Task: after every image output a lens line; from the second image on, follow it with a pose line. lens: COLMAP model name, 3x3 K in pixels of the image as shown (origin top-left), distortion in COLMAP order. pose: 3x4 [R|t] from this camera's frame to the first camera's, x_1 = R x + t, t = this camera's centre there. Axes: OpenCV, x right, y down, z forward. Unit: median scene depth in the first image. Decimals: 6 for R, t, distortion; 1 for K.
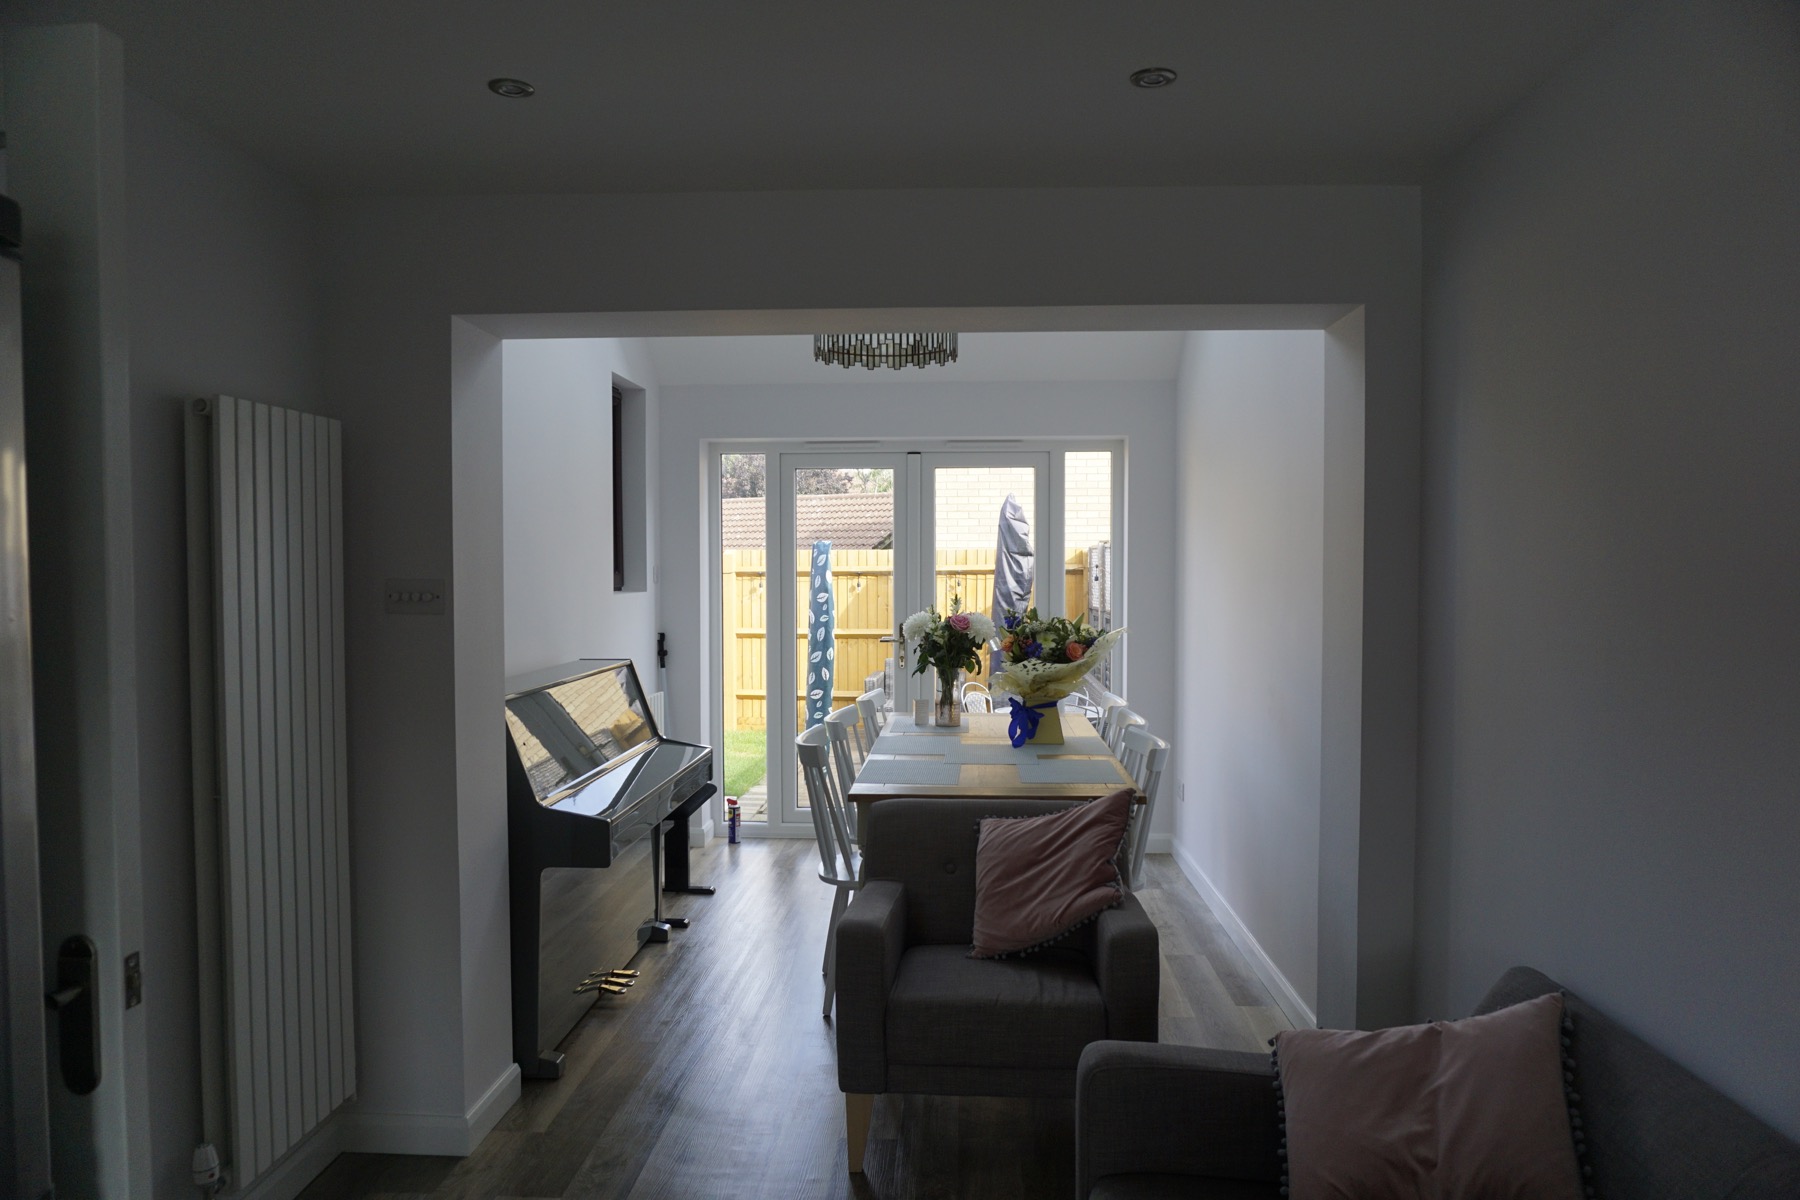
lens RADIAL K [[1212.3, 0, 900.0], [0, 1212.3, 600.0], [0, 0, 1]] dist [-0.041442, 0.025398]
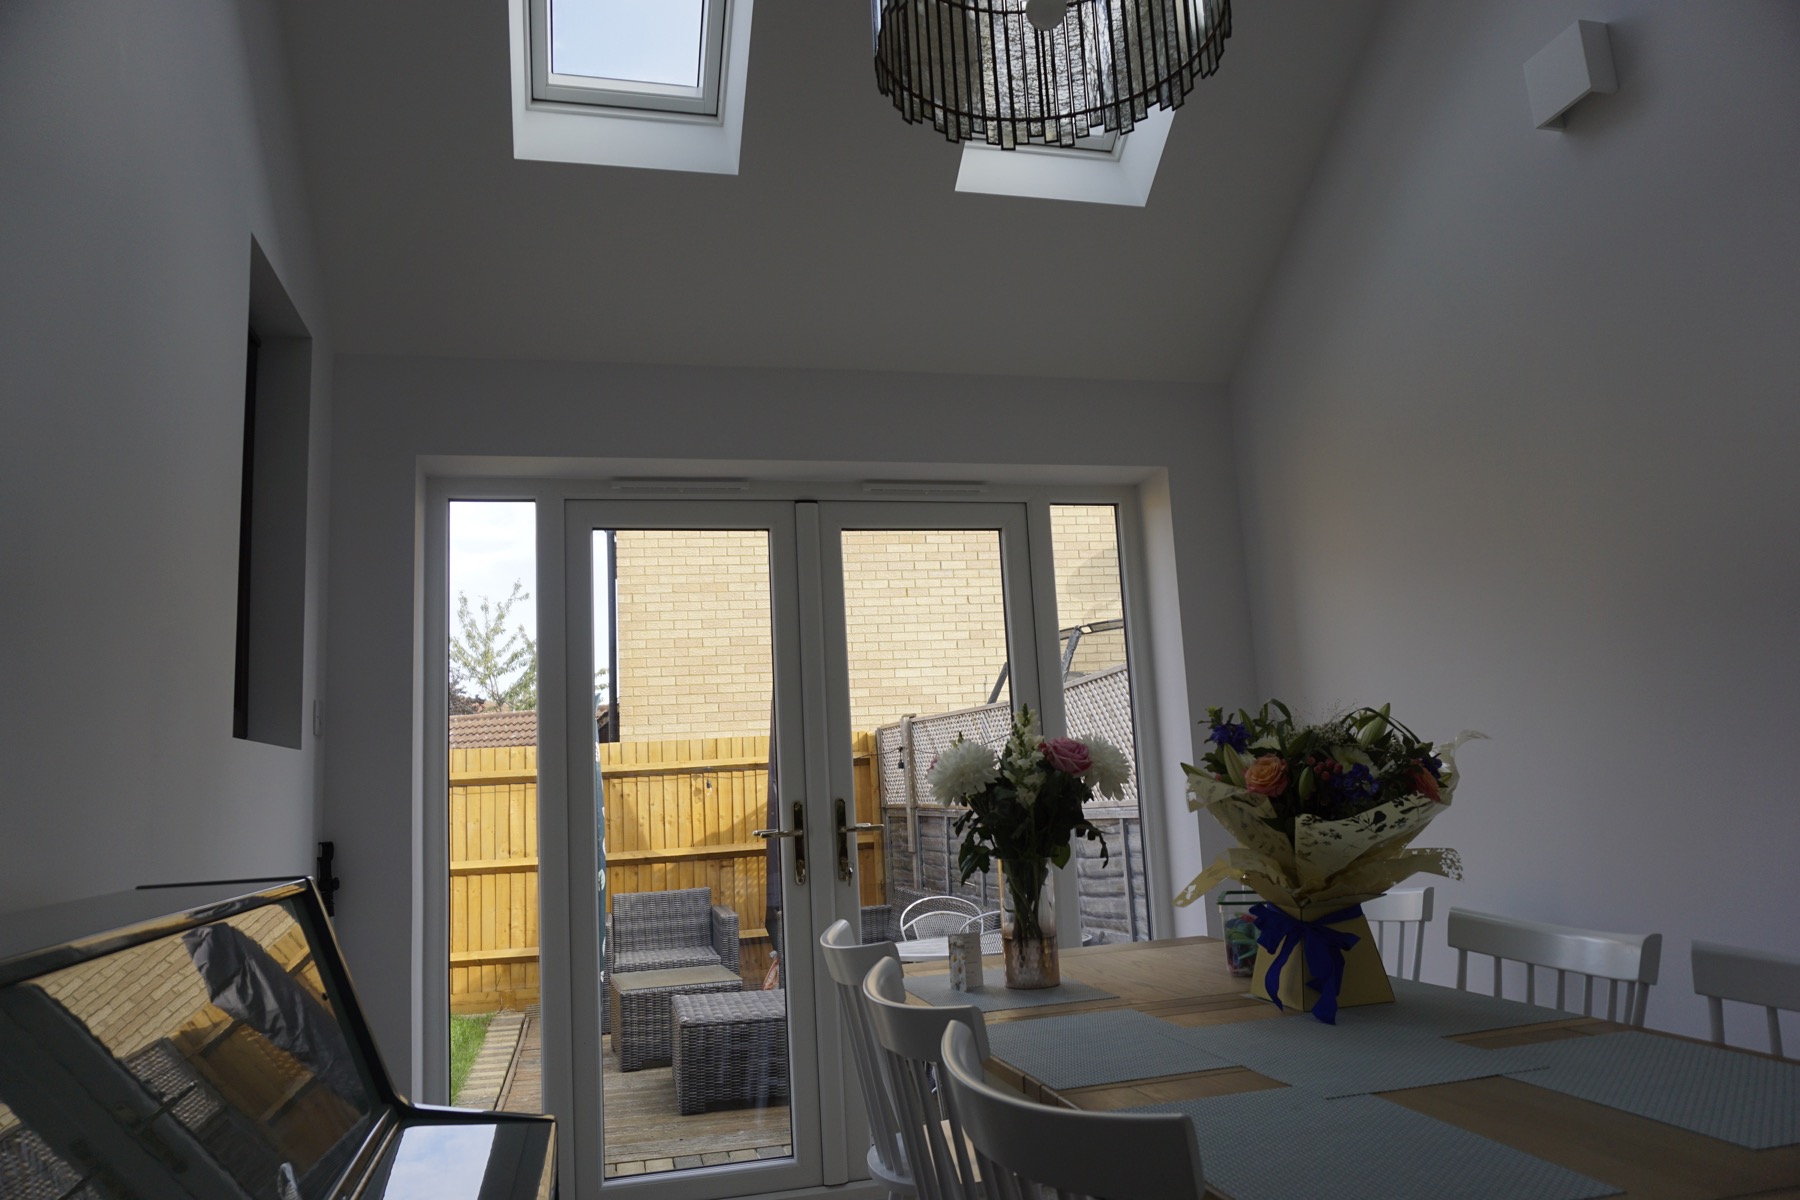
lens RADIAL K [[1212.3, 0, 900.0], [0, 1212.3, 600.0], [0, 0, 1]] dist [-0.041442, 0.025398]
pose [[0.951418, -0.001090, 0.307899, -0.124120], [0.060267, 0.981310, -0.182753, 0.033070], [-0.301945, 0.192430, 0.933702, 0.455987]]
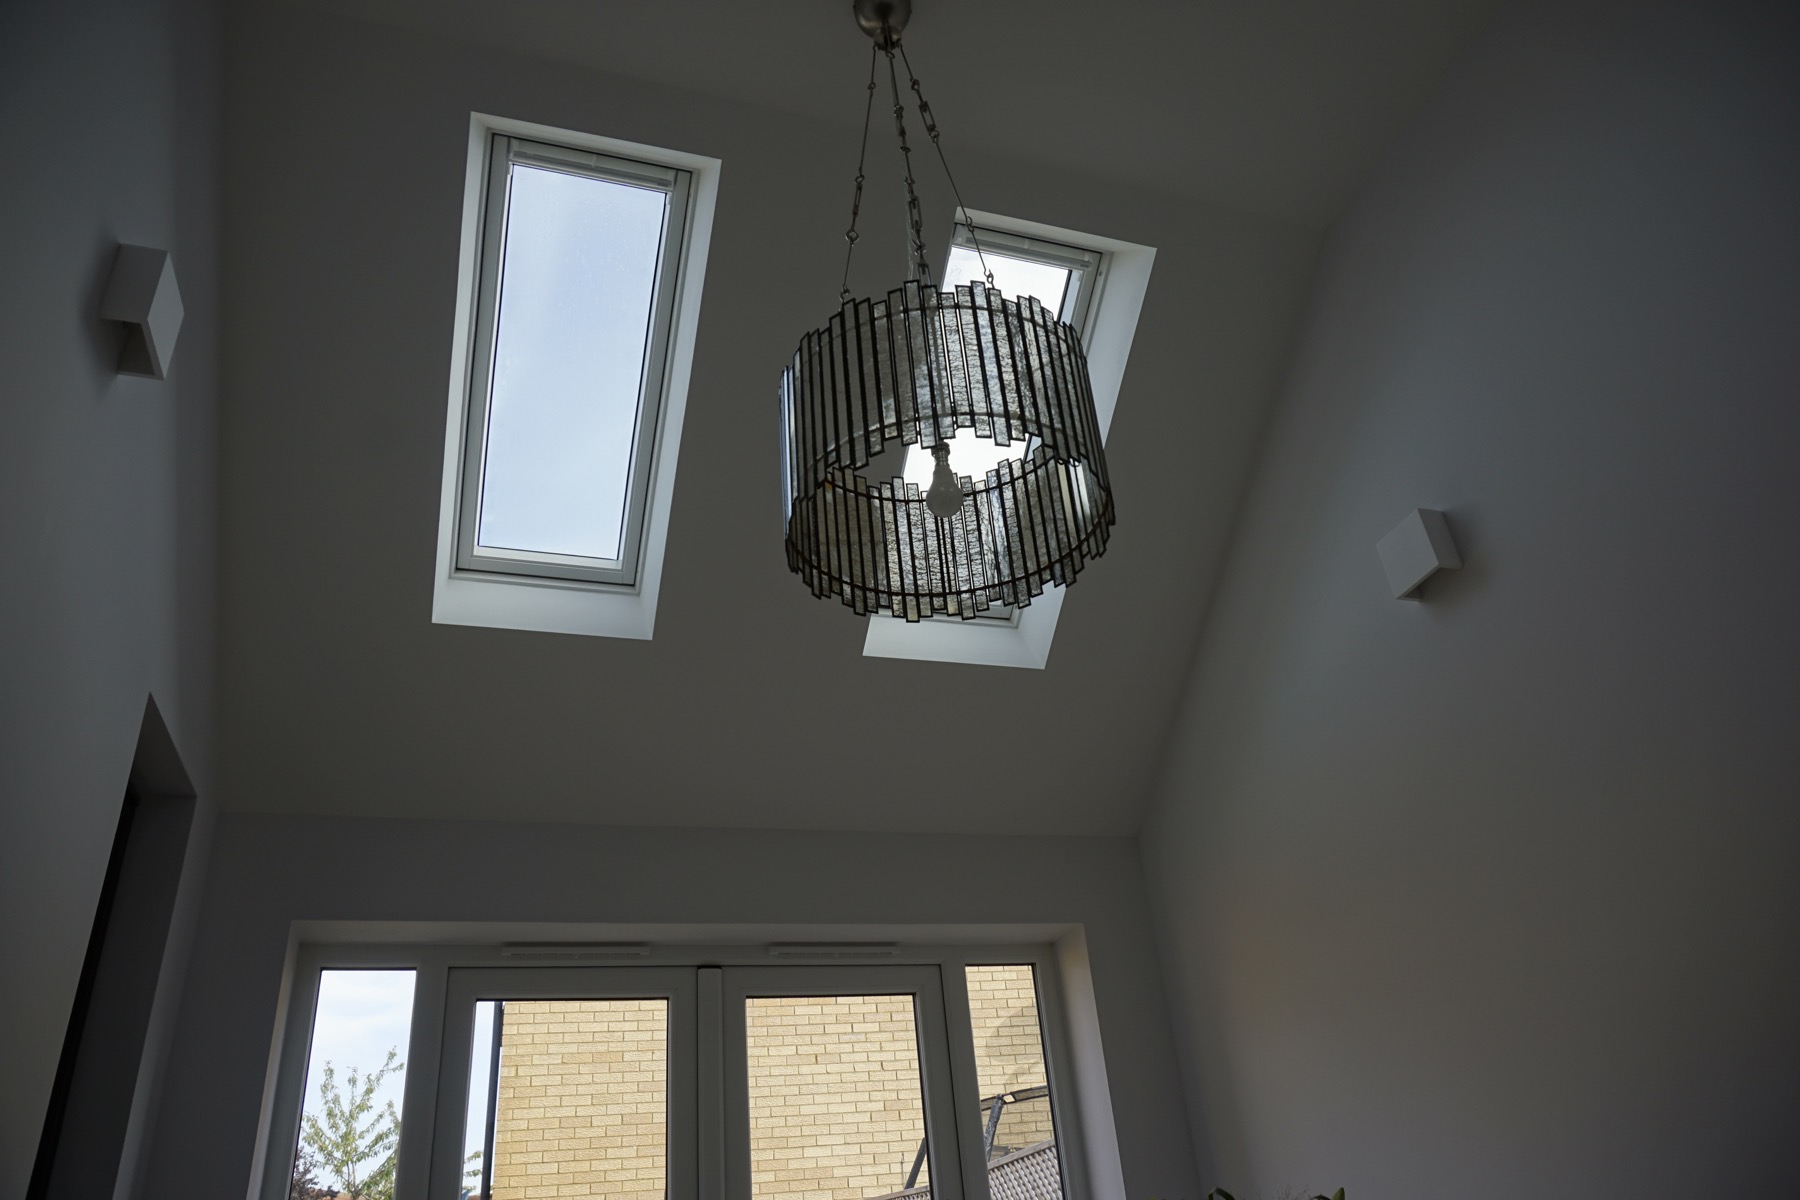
lens RADIAL K [[1212.3, 0, 900.0], [0, 1212.3, 600.0], [0, 0, 1]] dist [-0.041442, 0.025398]
pose [[0.927237, 0.112876, 0.357058, -0.122273], [0.094990, 0.851407, -0.515833, 0.027190], [-0.362227, 0.512216, 0.778733, 0.459324]]
